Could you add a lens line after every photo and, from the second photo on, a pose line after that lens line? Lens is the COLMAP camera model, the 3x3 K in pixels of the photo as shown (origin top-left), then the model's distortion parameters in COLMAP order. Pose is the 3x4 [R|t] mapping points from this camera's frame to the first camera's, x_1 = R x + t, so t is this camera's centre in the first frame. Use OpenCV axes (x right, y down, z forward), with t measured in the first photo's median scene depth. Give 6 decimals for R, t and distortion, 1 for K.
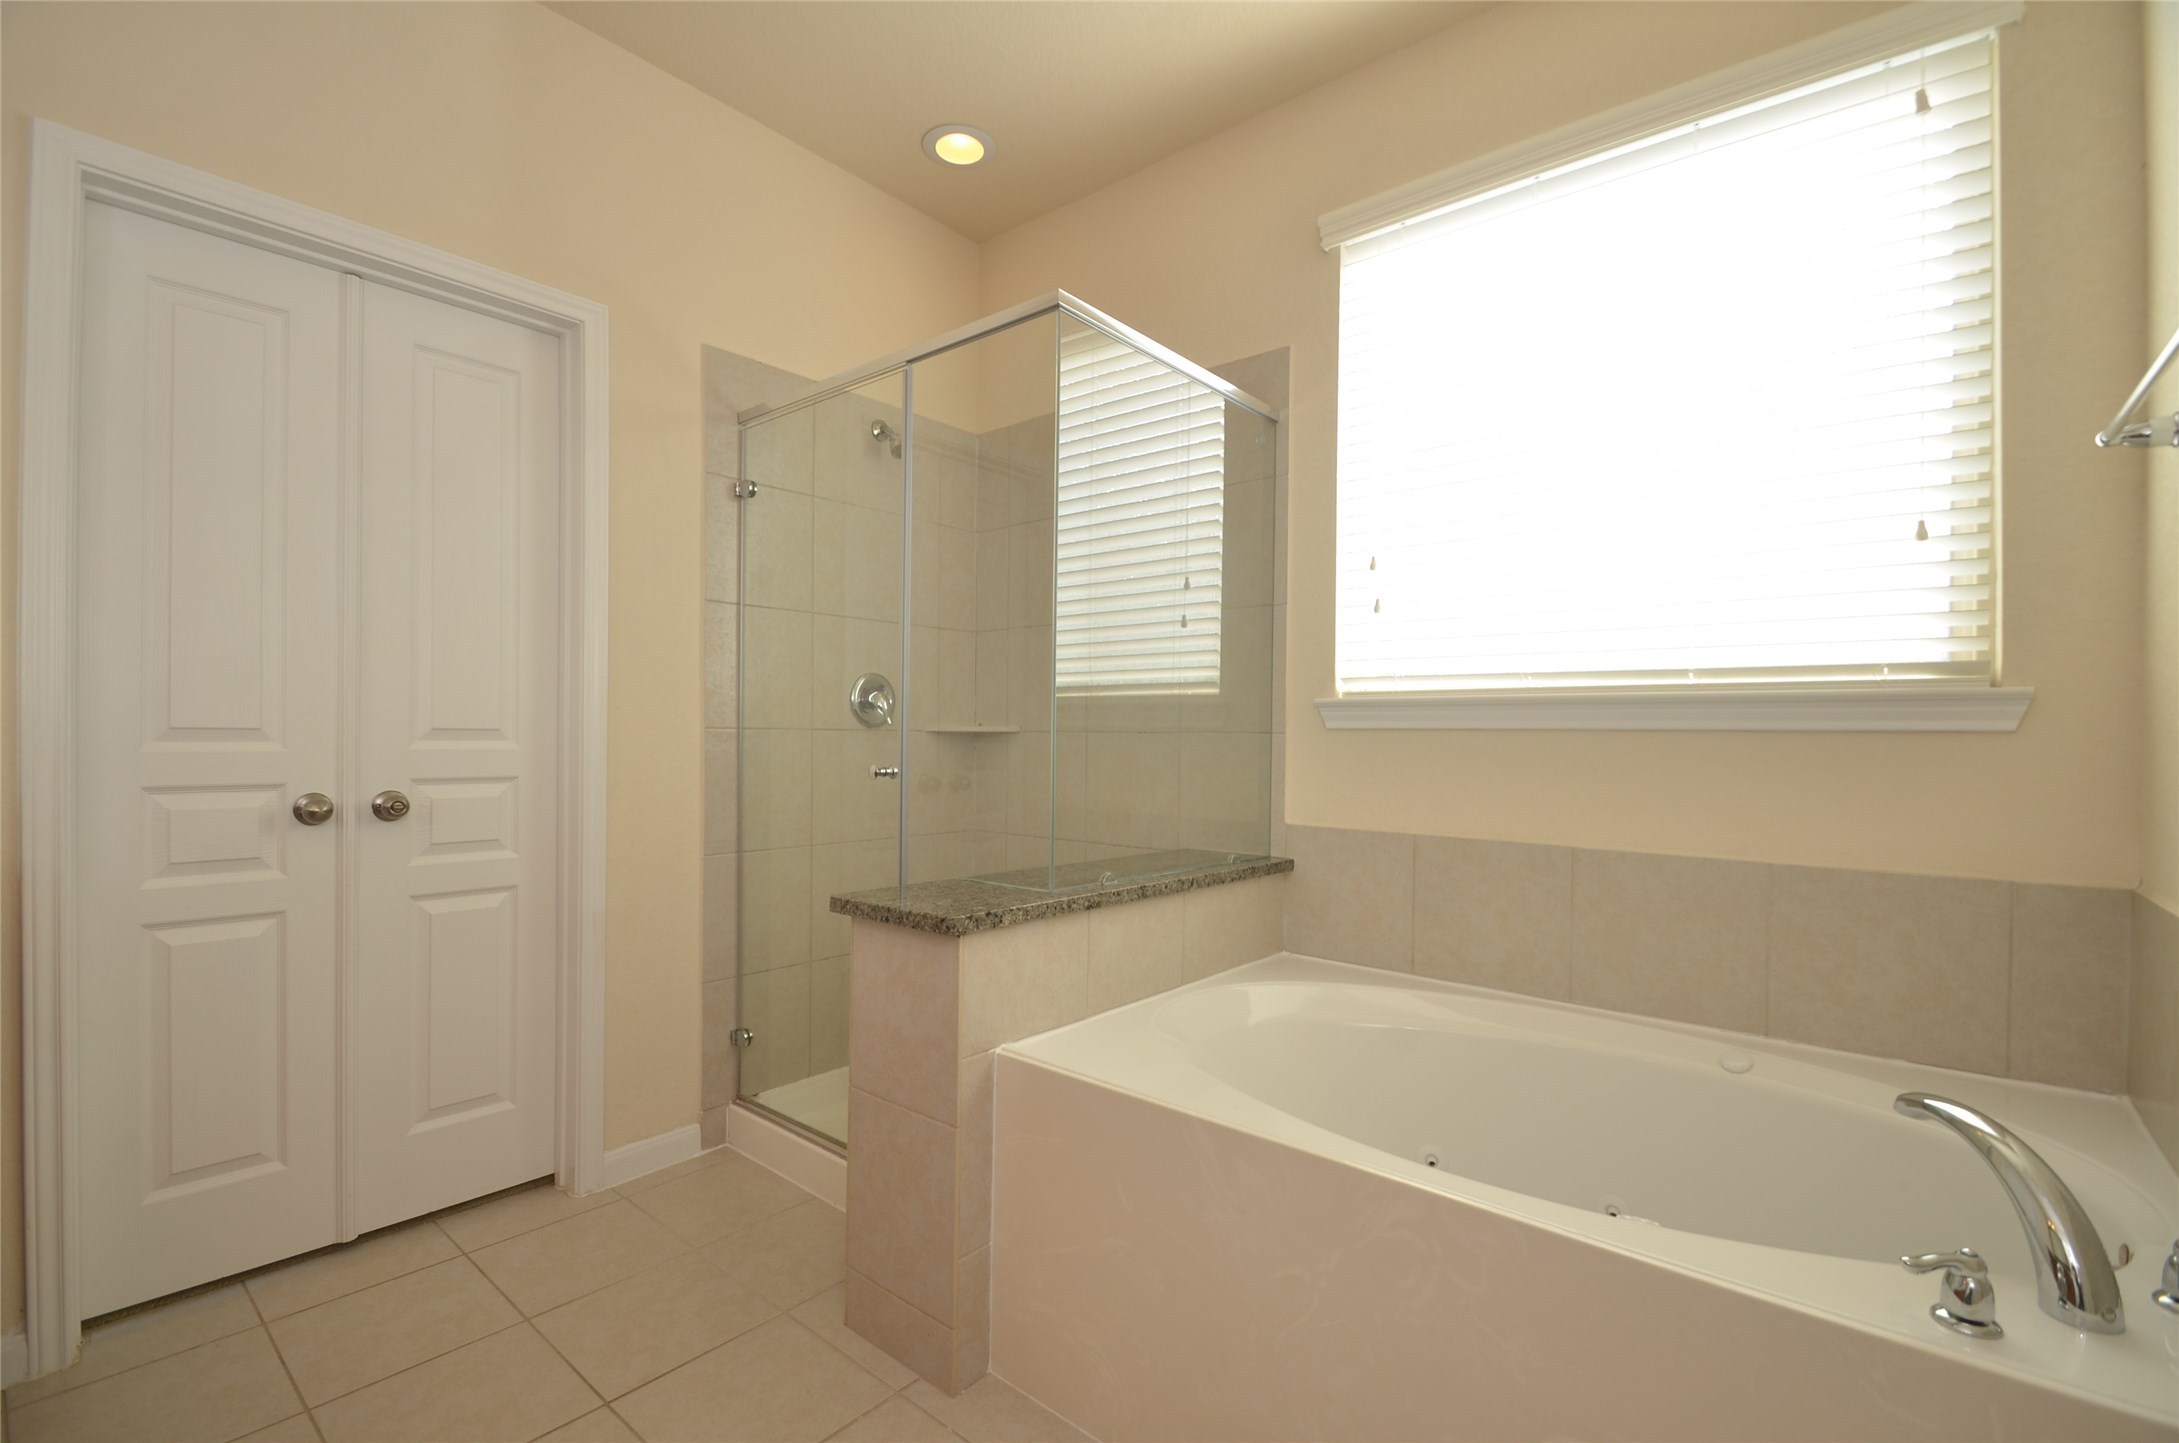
lens RADIAL K [[962.0, 0, 1079.3], [0, 962.0, 732.4], [0, 0, 1]] dist [0.013379, -0.011666]
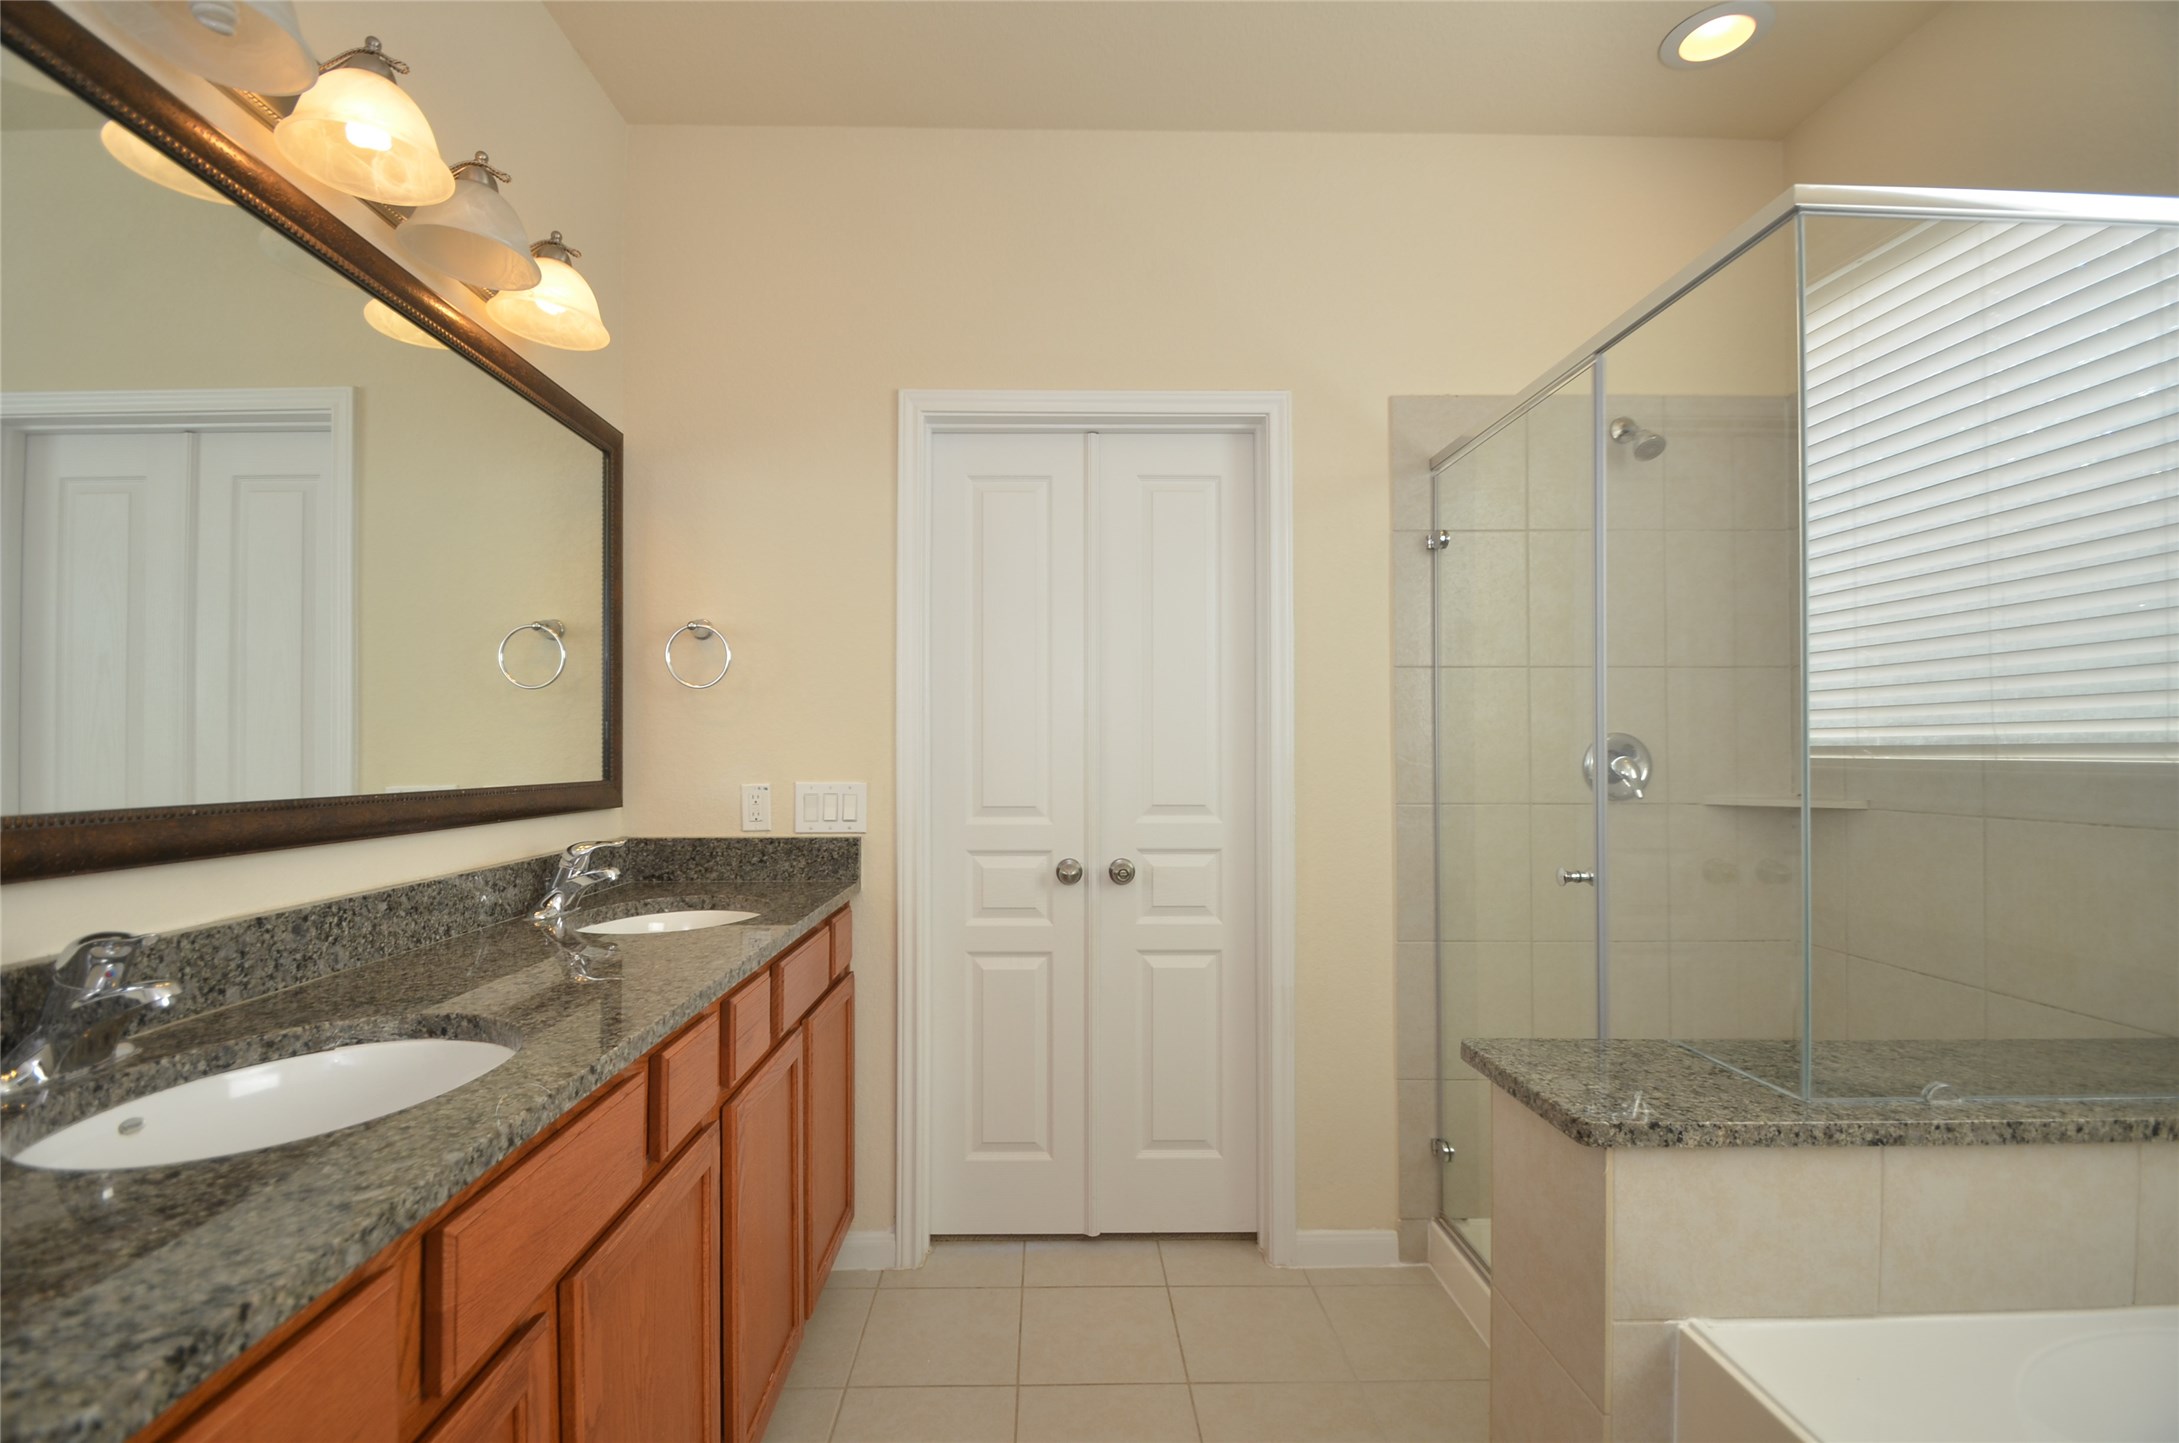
lens RADIAL K [[962.0, 0, 1028.0], [0, 962.0, 741.5], [0, 0, 1]] dist [0.013379, -0.011666]
pose [[0.652591, -0.023393, -0.757349, 0.094142], [0.008419, 0.999685, -0.023624, -0.049187], [0.757663, 0.009041, 0.652583, 0.127643]]
